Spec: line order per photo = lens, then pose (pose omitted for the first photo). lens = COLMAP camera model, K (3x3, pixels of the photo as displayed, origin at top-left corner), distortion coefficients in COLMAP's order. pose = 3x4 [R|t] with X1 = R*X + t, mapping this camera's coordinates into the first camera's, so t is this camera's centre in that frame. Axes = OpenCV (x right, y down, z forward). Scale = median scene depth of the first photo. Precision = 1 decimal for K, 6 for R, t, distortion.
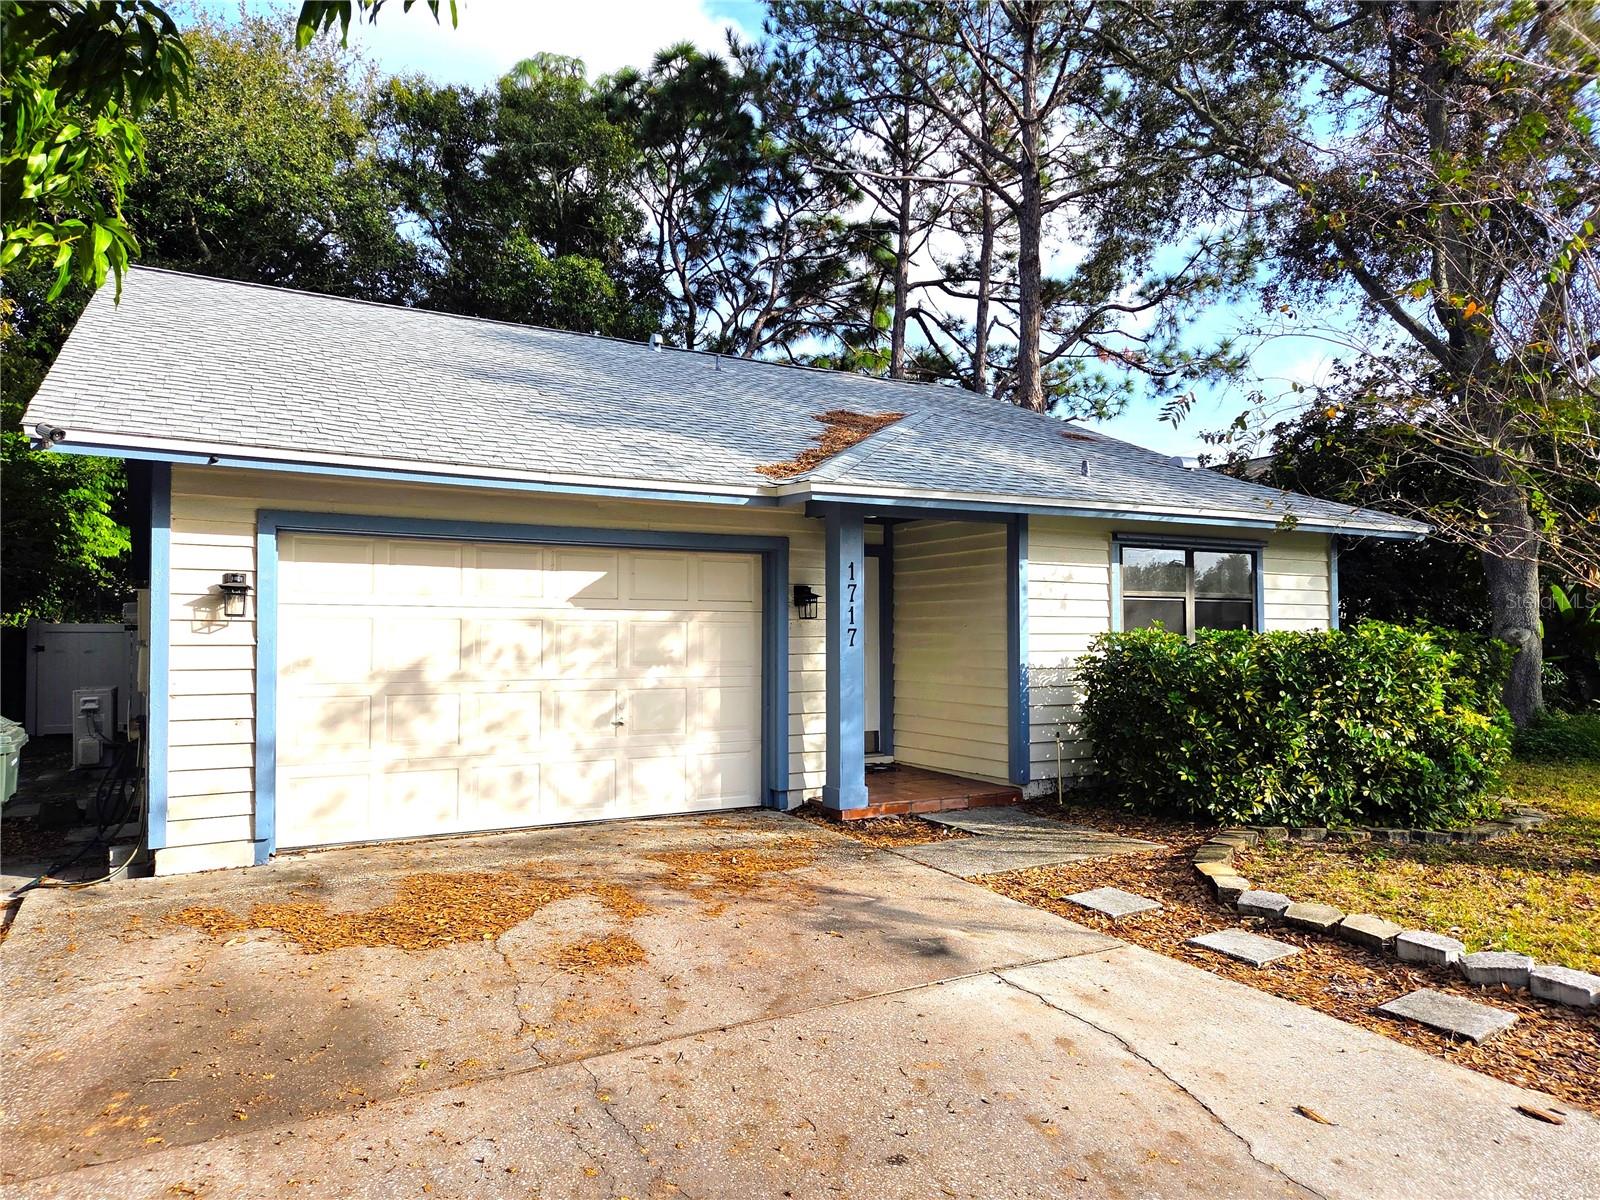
lens RADIAL K [[1075.0, 0, 796.5], [0, 1075.0, 600.9], [0, 0, 1]] dist [0.056477, -0.043149]
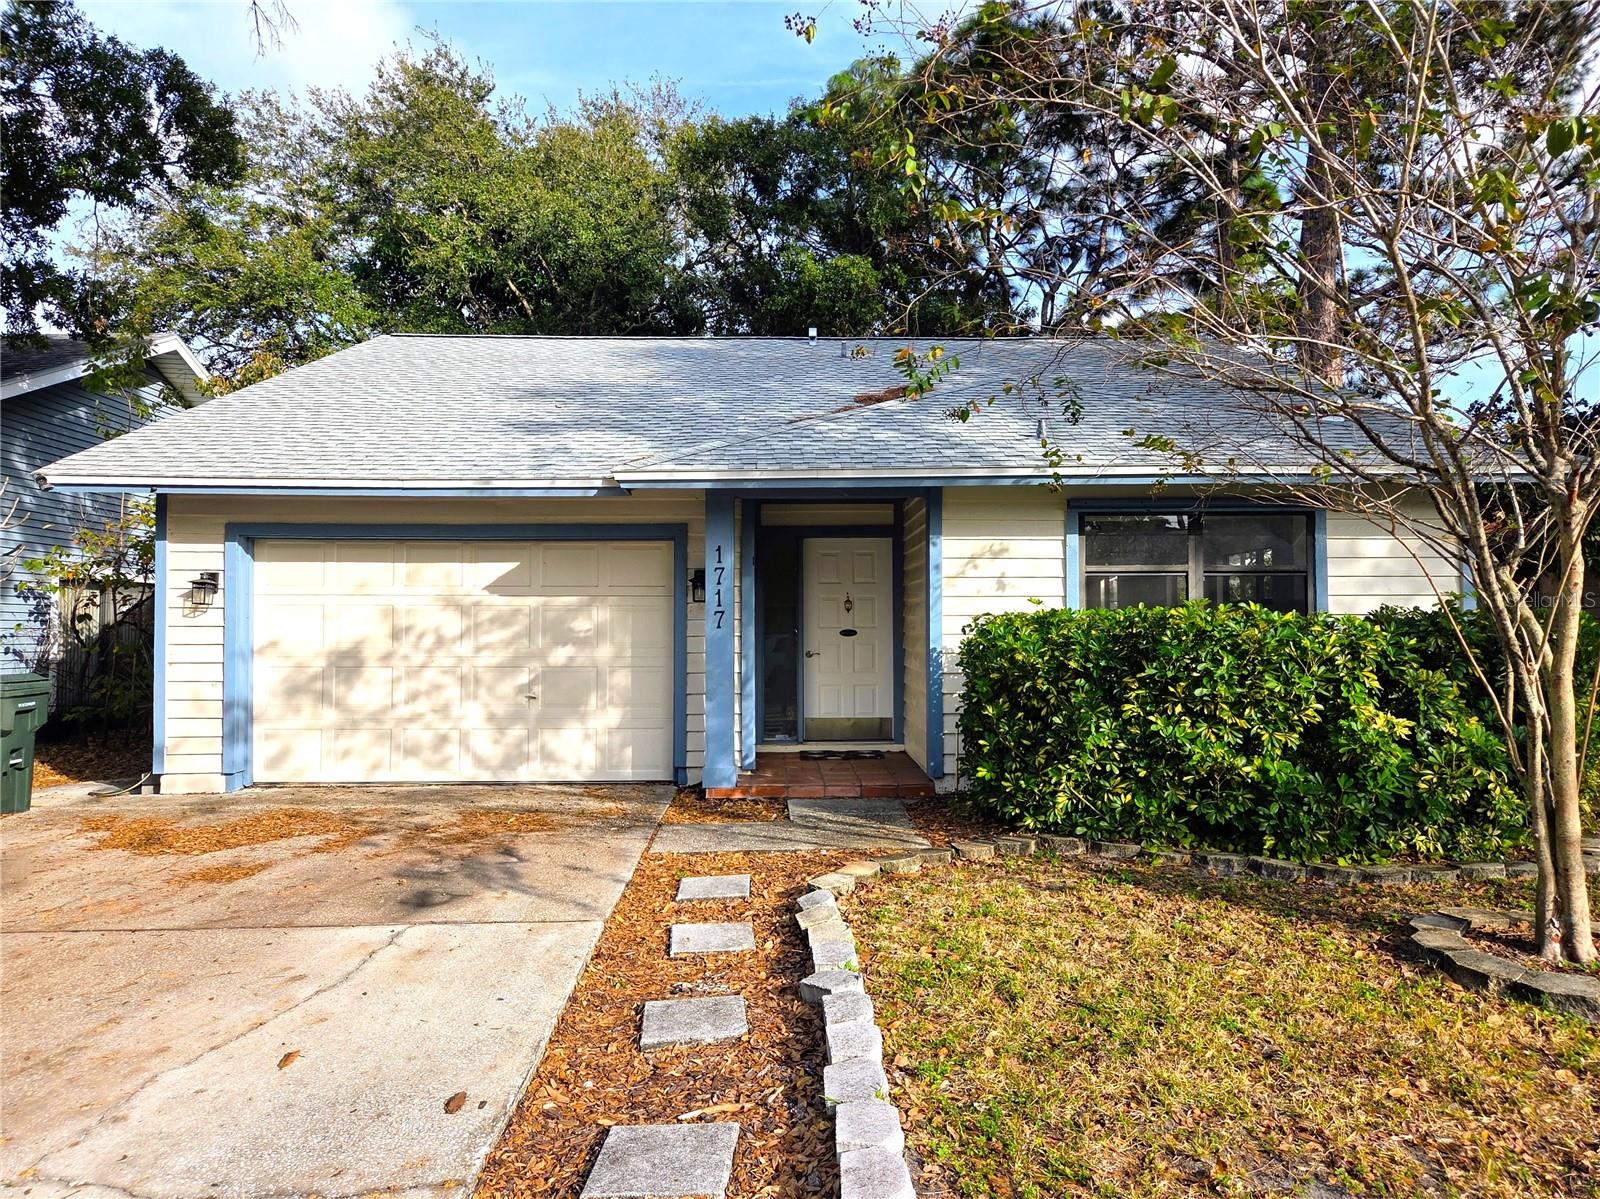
lens RADIAL K [[1075.0, 0, 742.6], [0, 1075.0, 605.6], [0, 0, 1]] dist [0.056477, -0.043149]
pose [[0.875852, -0.011177, -0.482450, 0.591619], [0.017142, 0.999821, 0.007957, 0.013780], [0.482275, -0.015239, 0.875887, 0.128221]]
